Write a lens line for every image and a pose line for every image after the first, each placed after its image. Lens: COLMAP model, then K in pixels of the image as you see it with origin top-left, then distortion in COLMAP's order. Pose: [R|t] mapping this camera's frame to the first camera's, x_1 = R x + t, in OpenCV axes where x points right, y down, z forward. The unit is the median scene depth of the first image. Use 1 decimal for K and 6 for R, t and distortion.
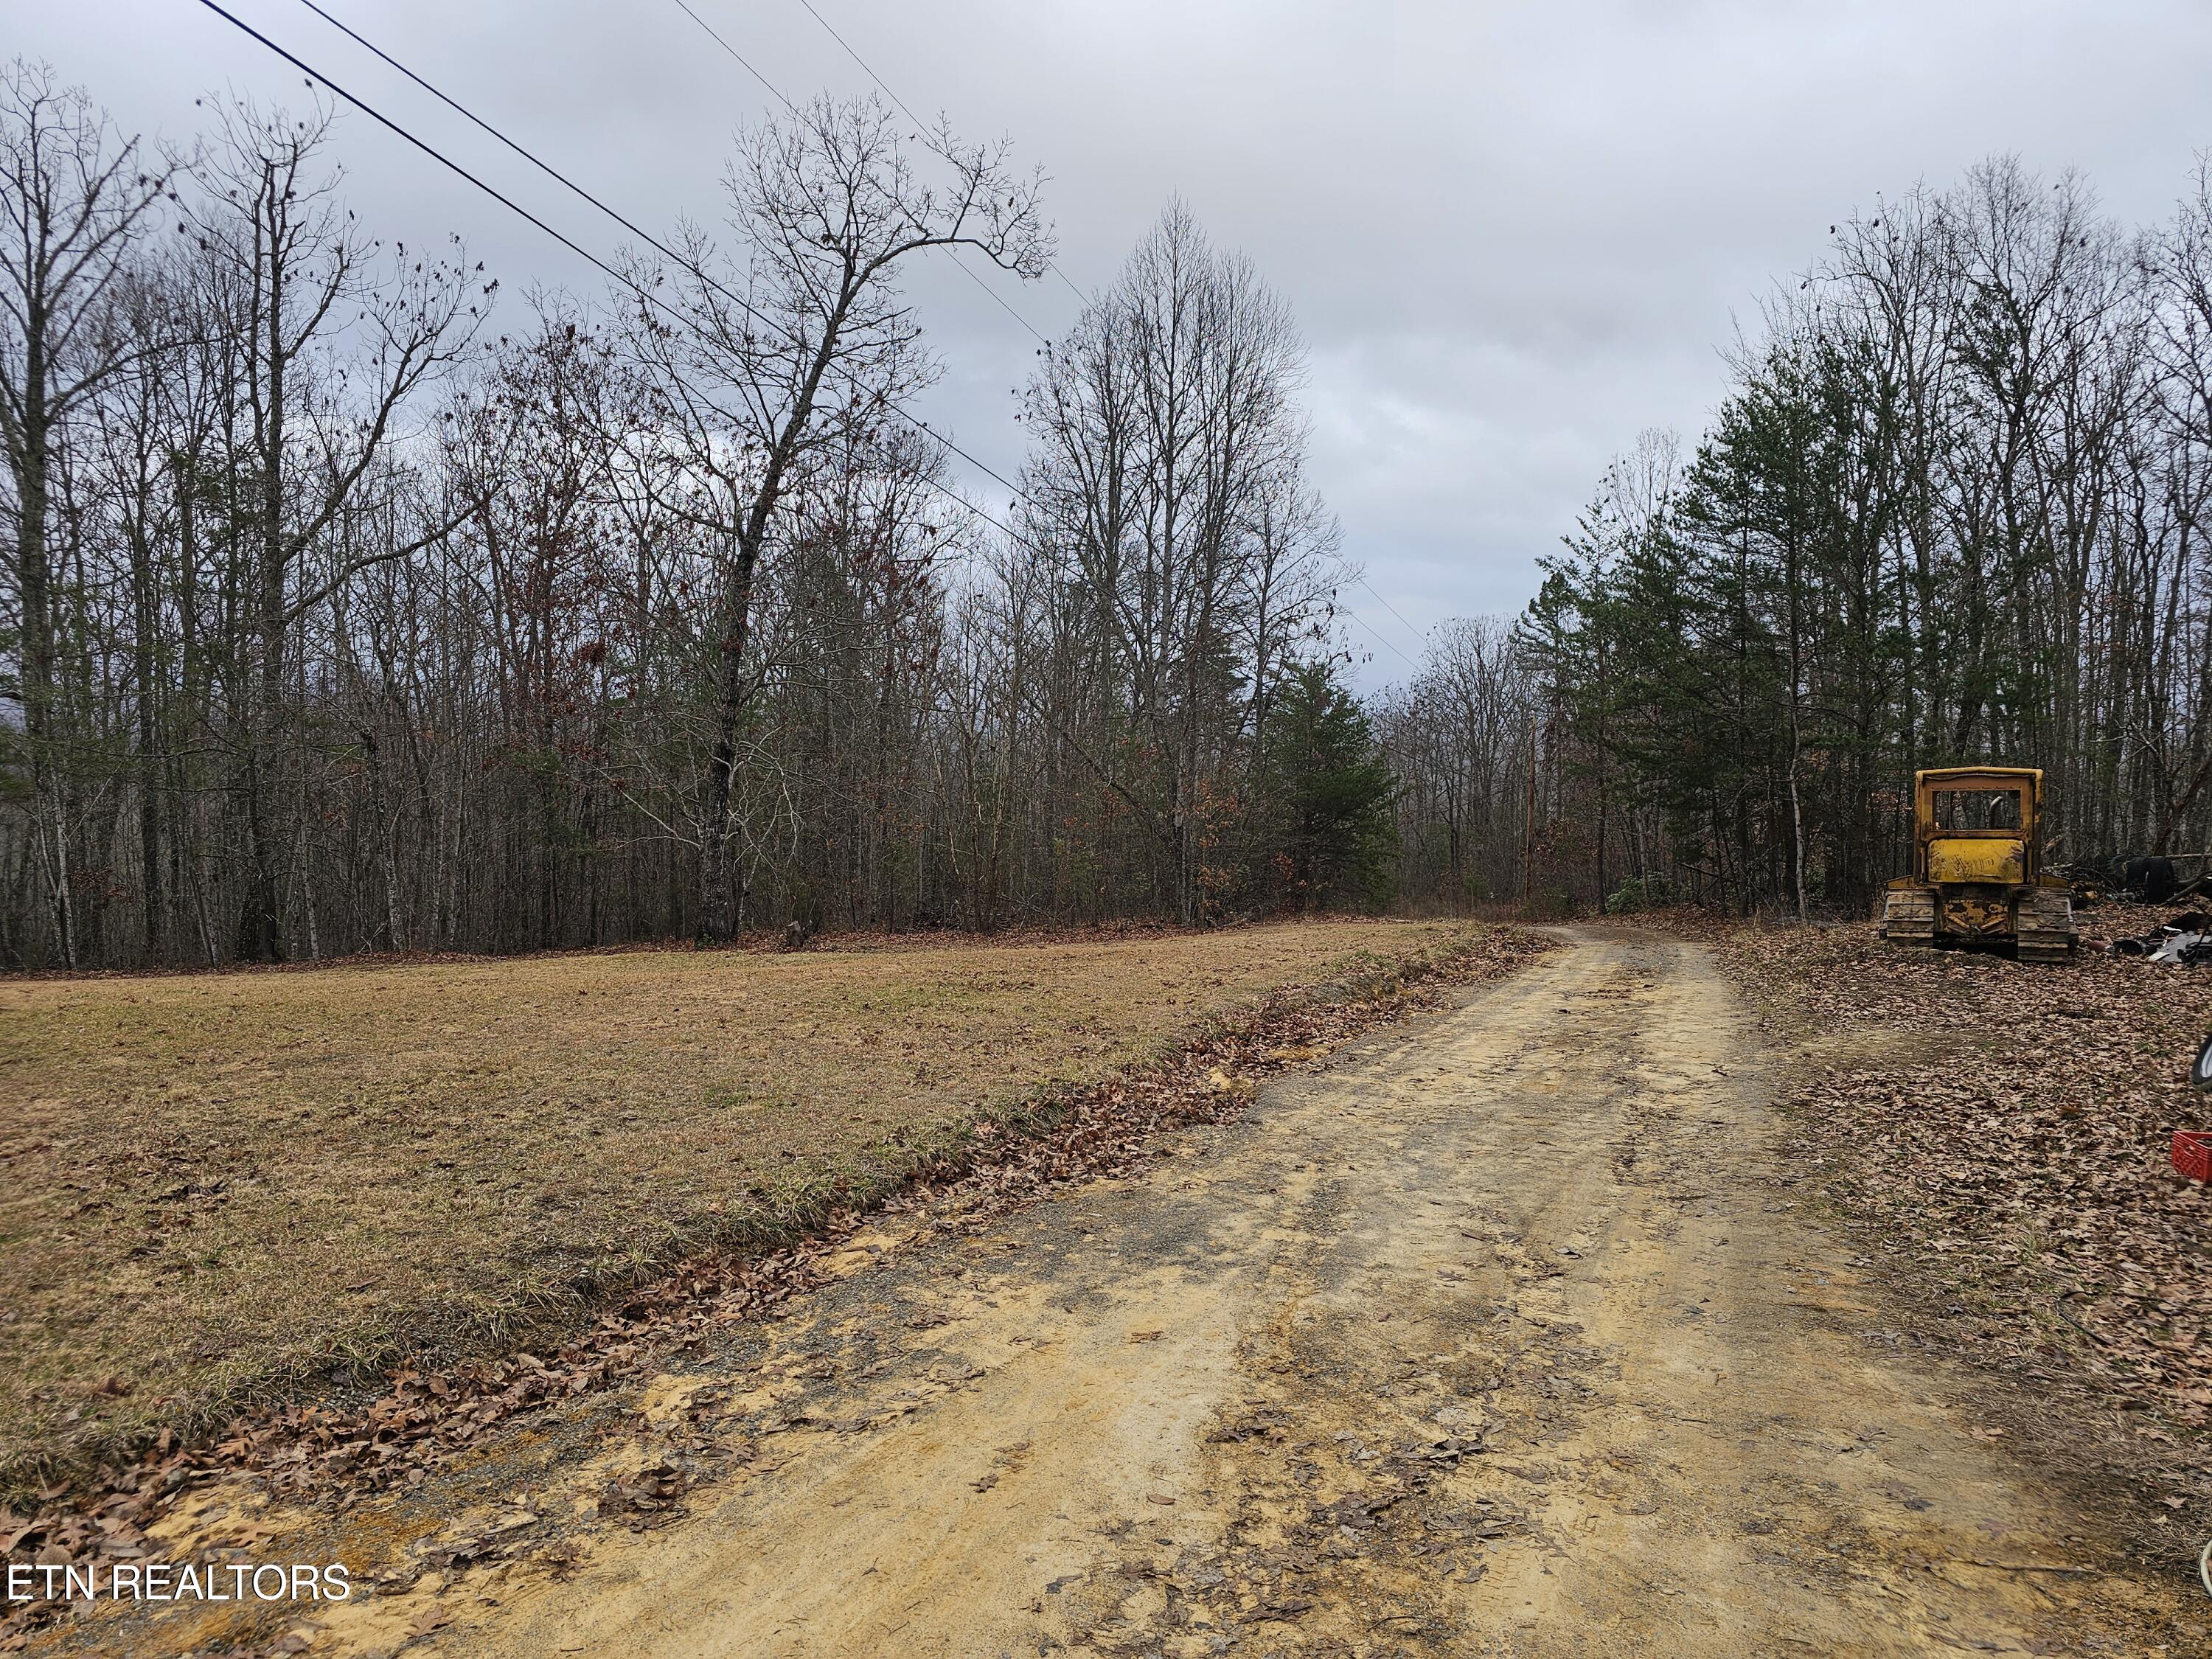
lens RADIAL K [[1483.6, 0, 1106.0], [0, 1483.6, 829.5], [0, 0, 1]] dist [0.052925, -0.043471]
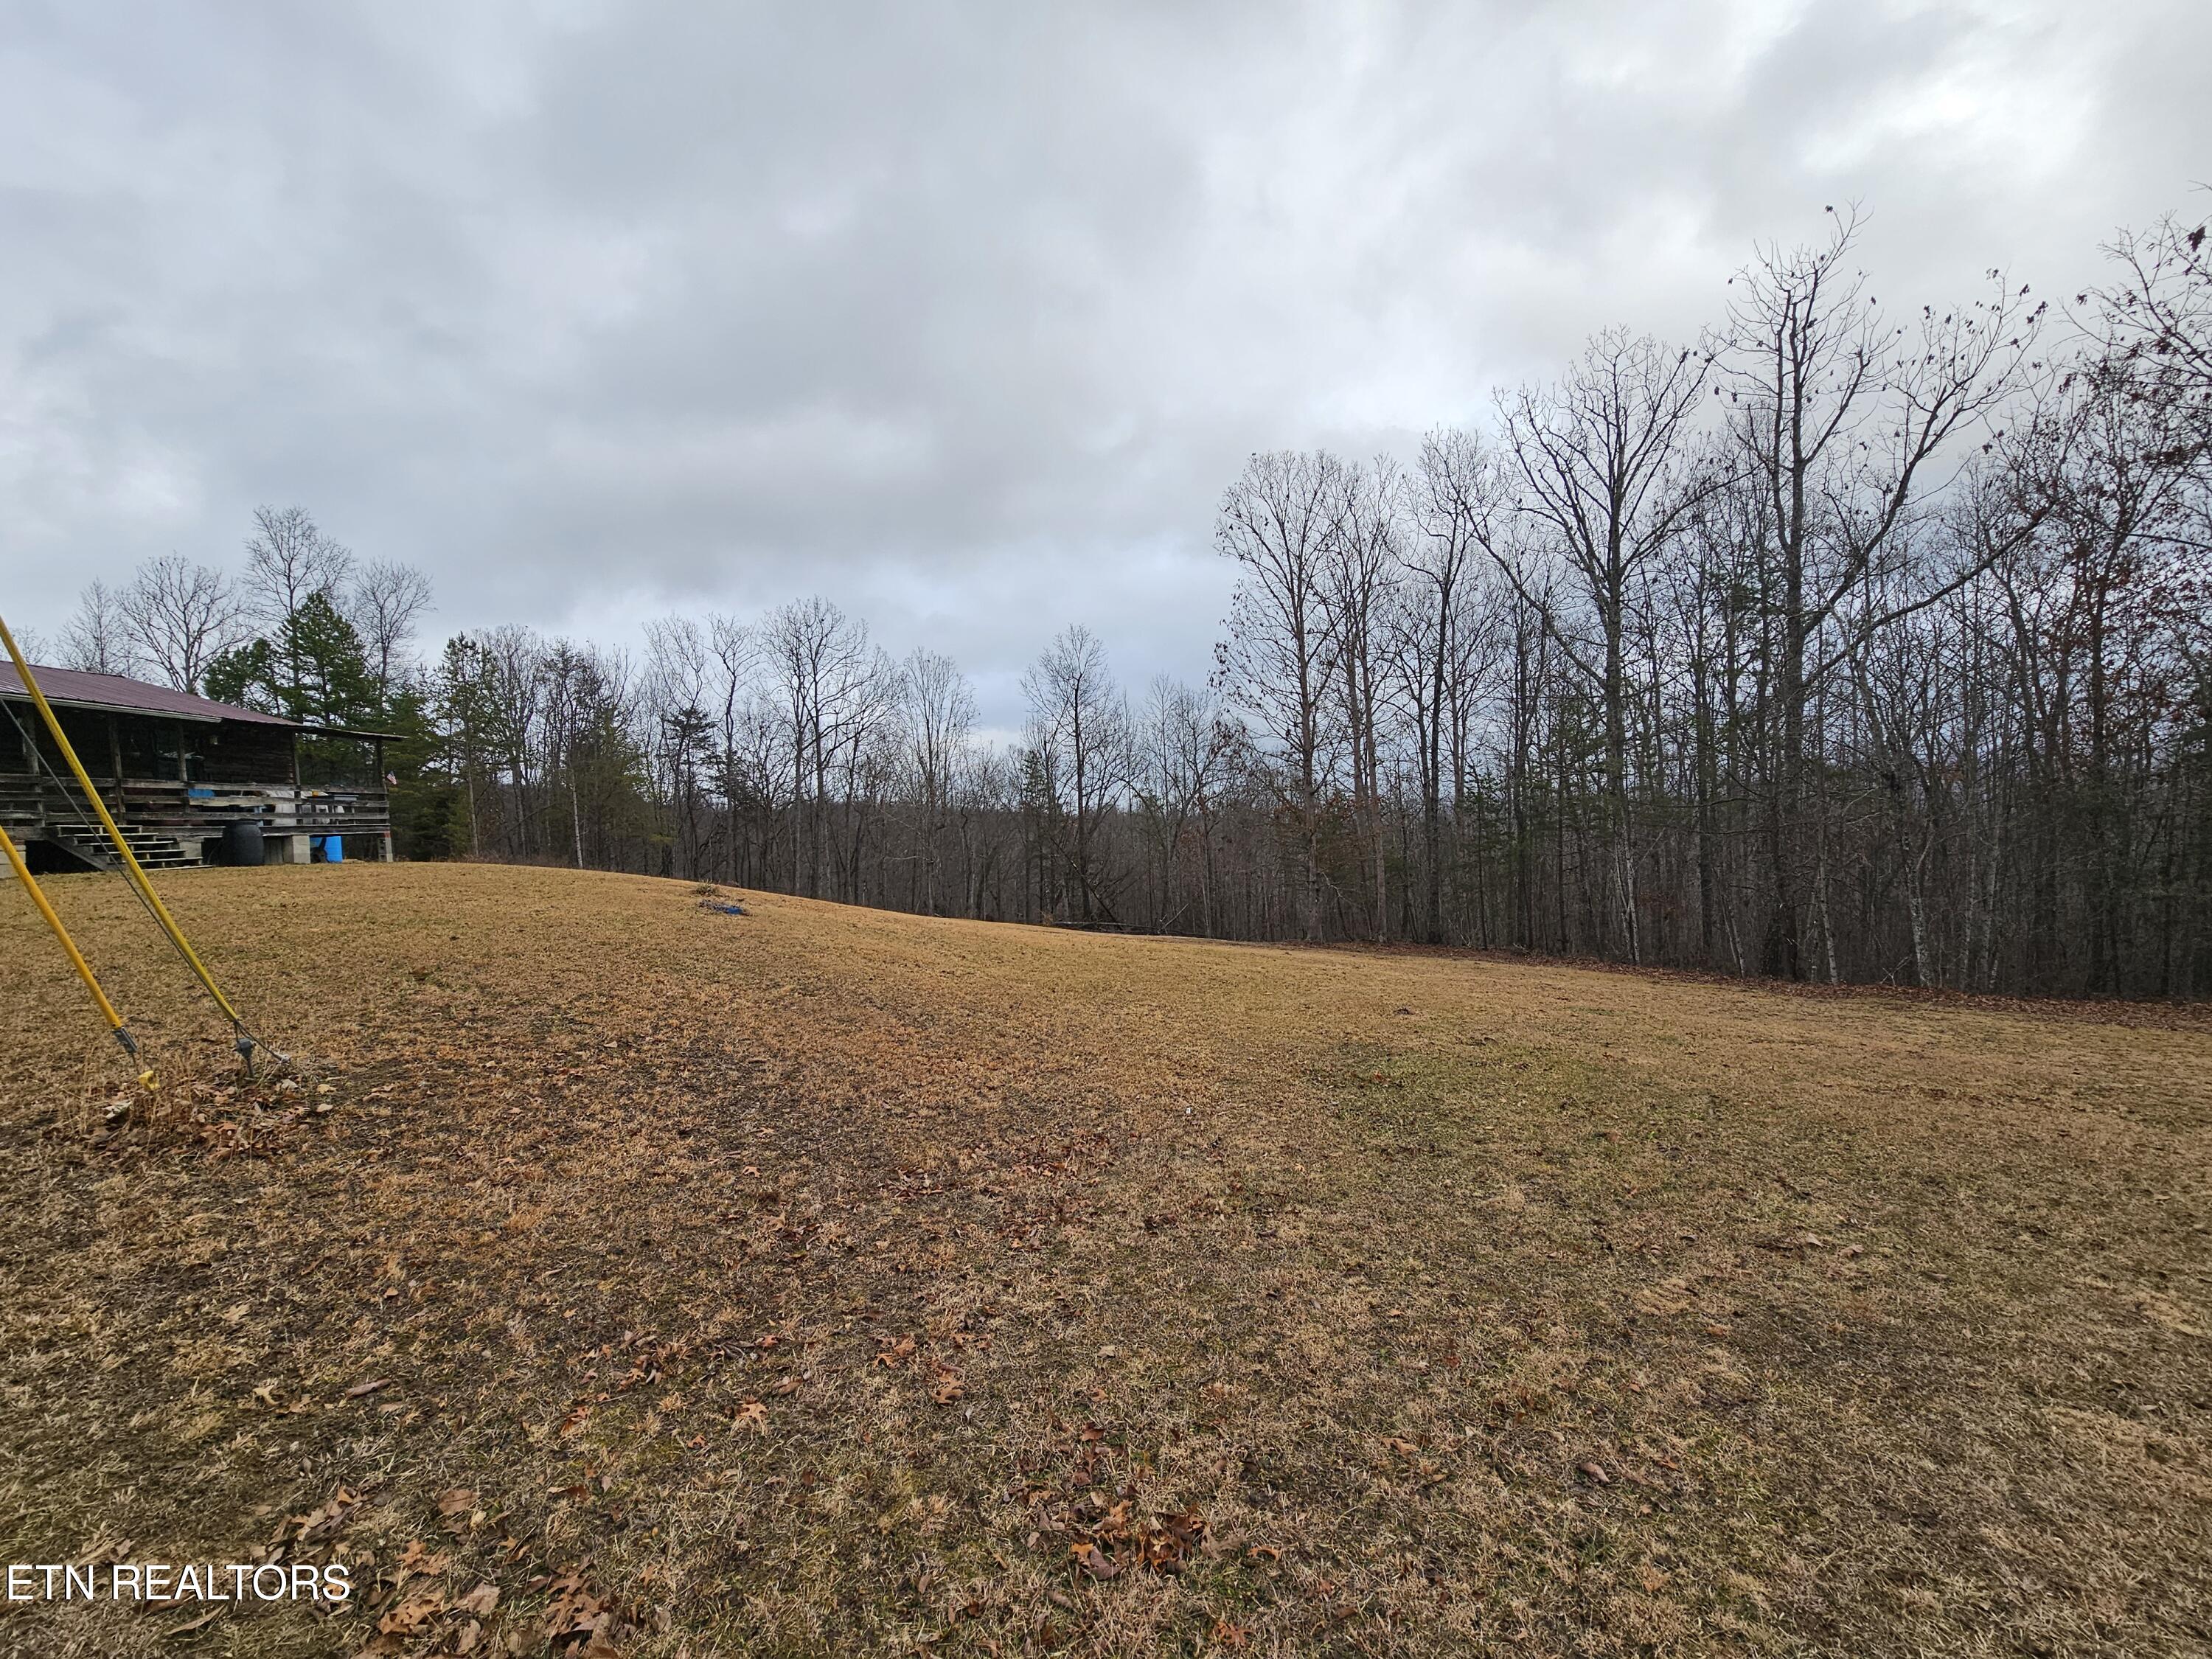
lens RADIAL K [[904.5, 0, 1108.0], [0, 904.5, 834.0], [0, 0, 1]] dist [-0.010414, 0.004153]
pose [[0.399655, -0.015418, -0.916536, -0.126560], [-0.017801, 0.999539, -0.024576, 0.001938], [0.916493, 0.026137, 0.399197, 0.232385]]
